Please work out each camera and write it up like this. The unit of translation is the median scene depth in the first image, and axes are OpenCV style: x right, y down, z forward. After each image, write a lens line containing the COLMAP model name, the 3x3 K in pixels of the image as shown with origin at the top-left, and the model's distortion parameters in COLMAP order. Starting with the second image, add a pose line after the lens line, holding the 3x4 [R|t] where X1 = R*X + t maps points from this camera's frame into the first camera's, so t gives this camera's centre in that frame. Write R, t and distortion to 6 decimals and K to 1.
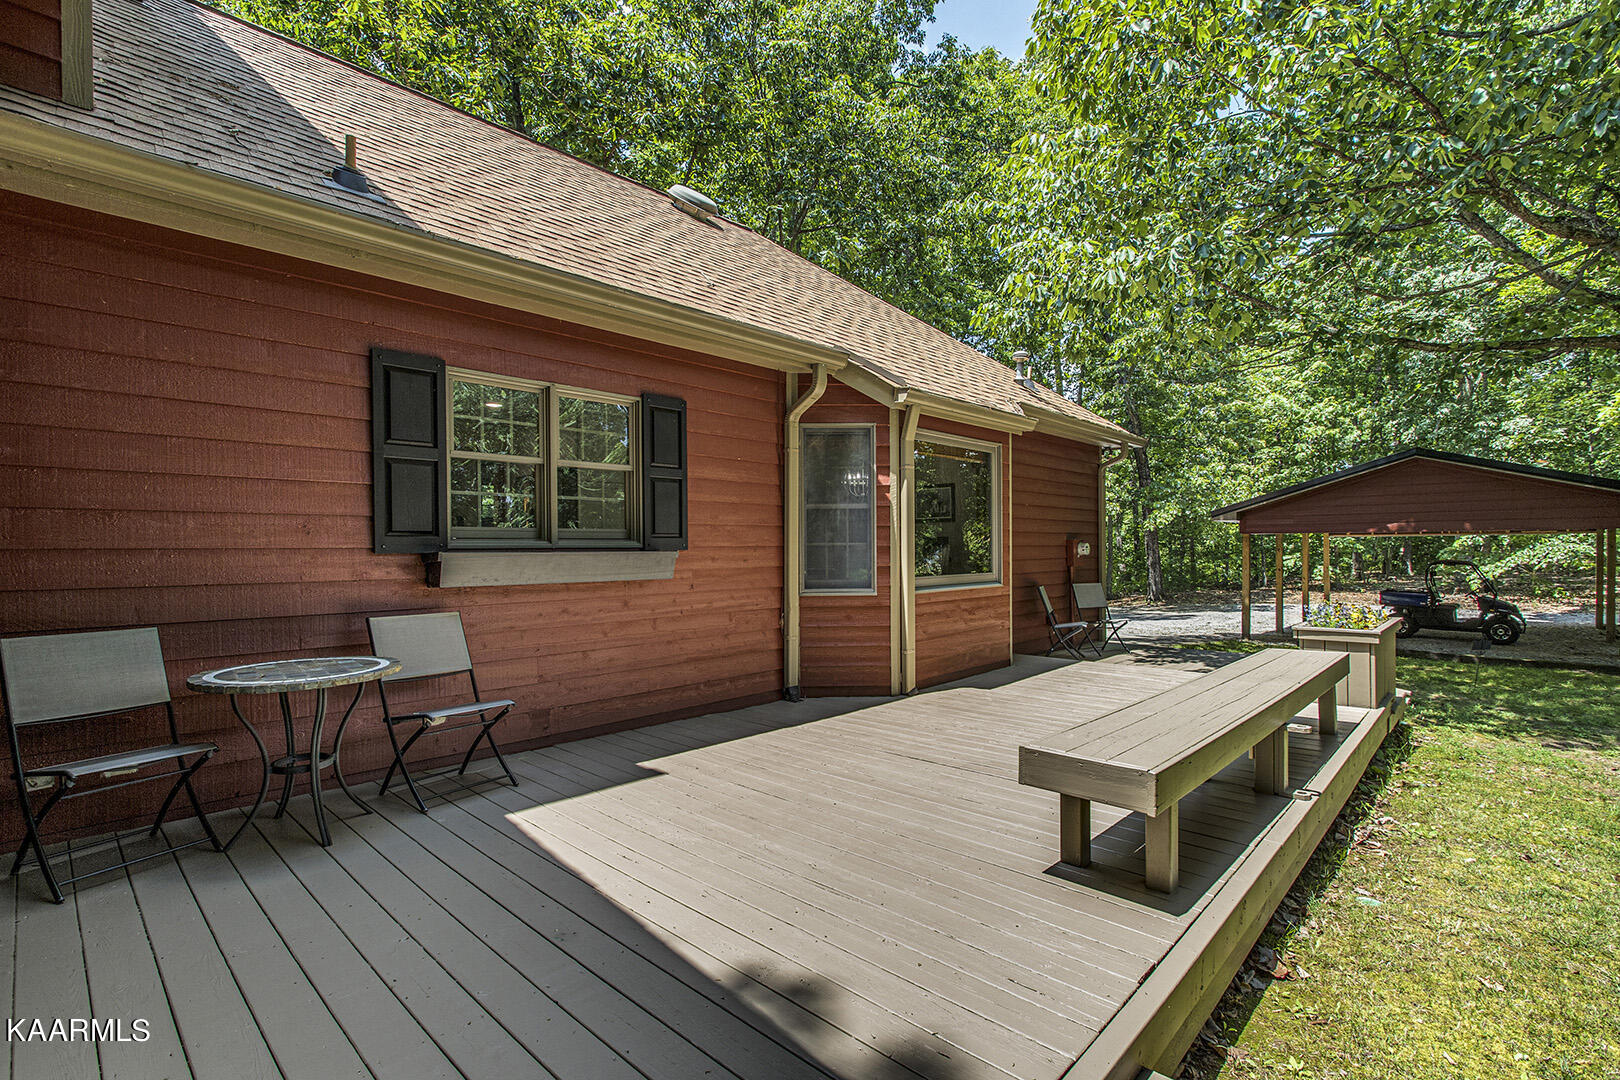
lens RADIAL K [[748.3, 0, 805.6], [0, 748.3, 540.5], [0, 0, 1]] dist [-0.000422, 0.000052]
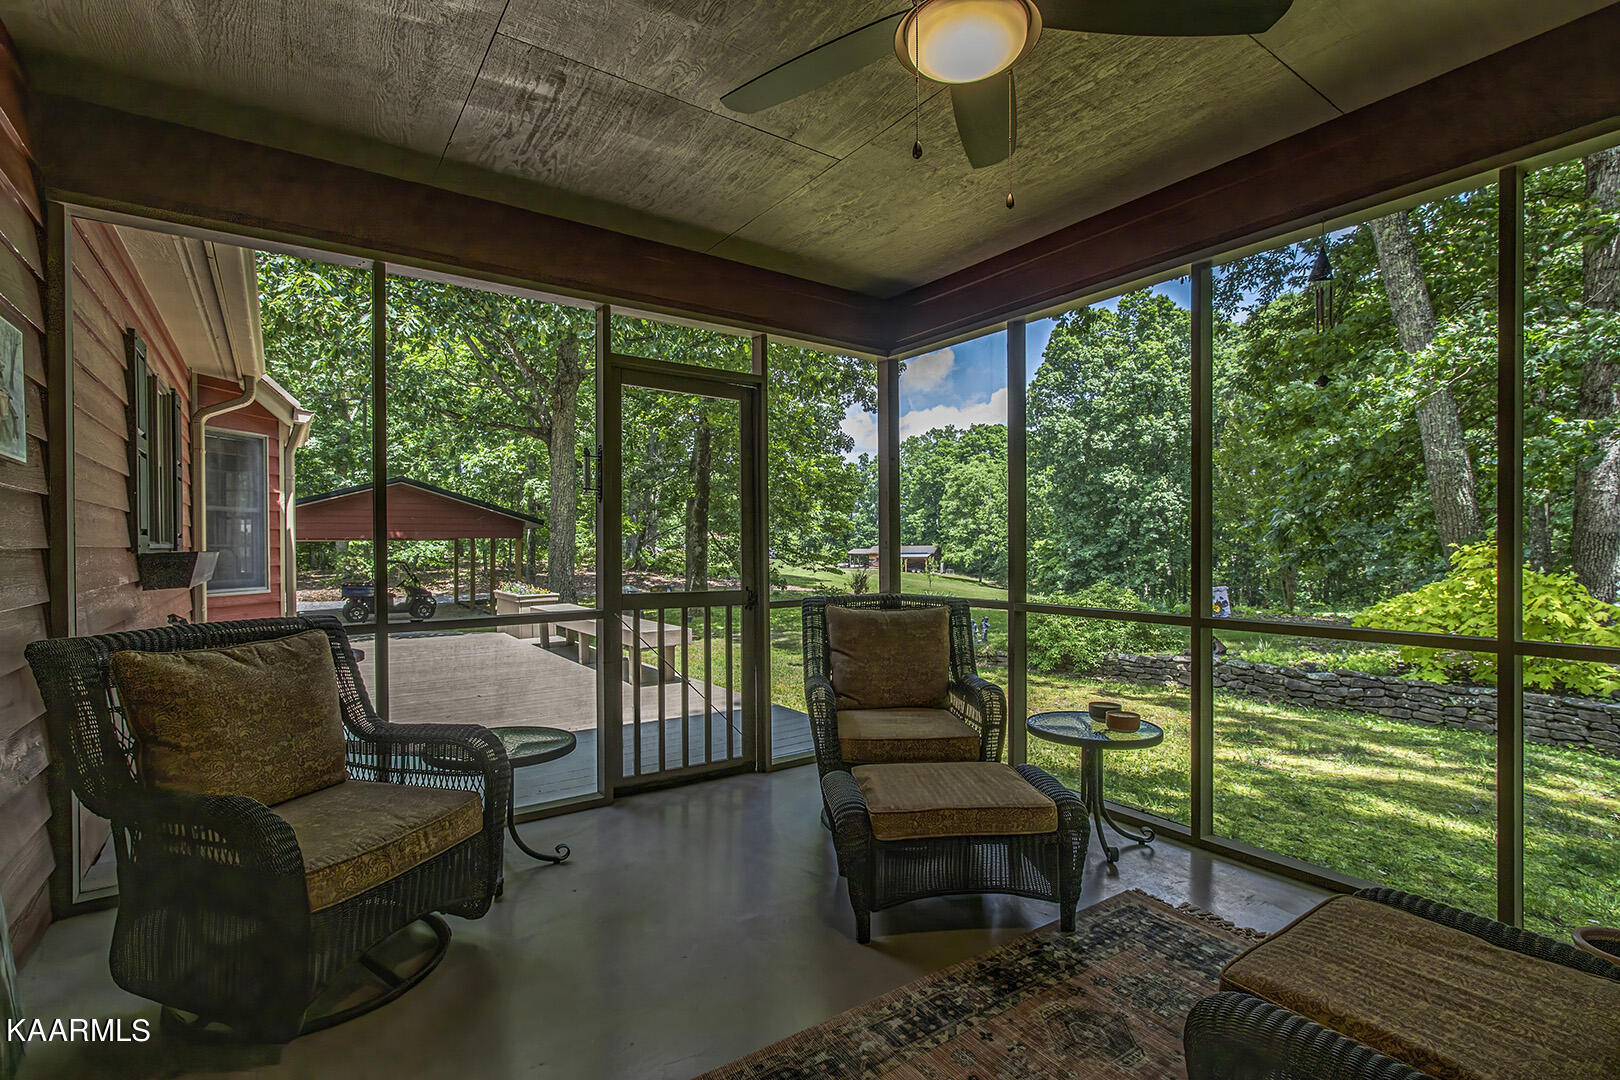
lens RADIAL K [[748.3, 0, 807.2], [0, 748.3, 542.6], [0, 0, 1]] dist [-0.000422, 0.000052]
pose [[0.187507, -0.003360, 0.982258, -0.319975], [0.013476, 0.999909, 0.000848, 0.004093], [-0.982171, 0.013078, 0.187535, 0.010801]]
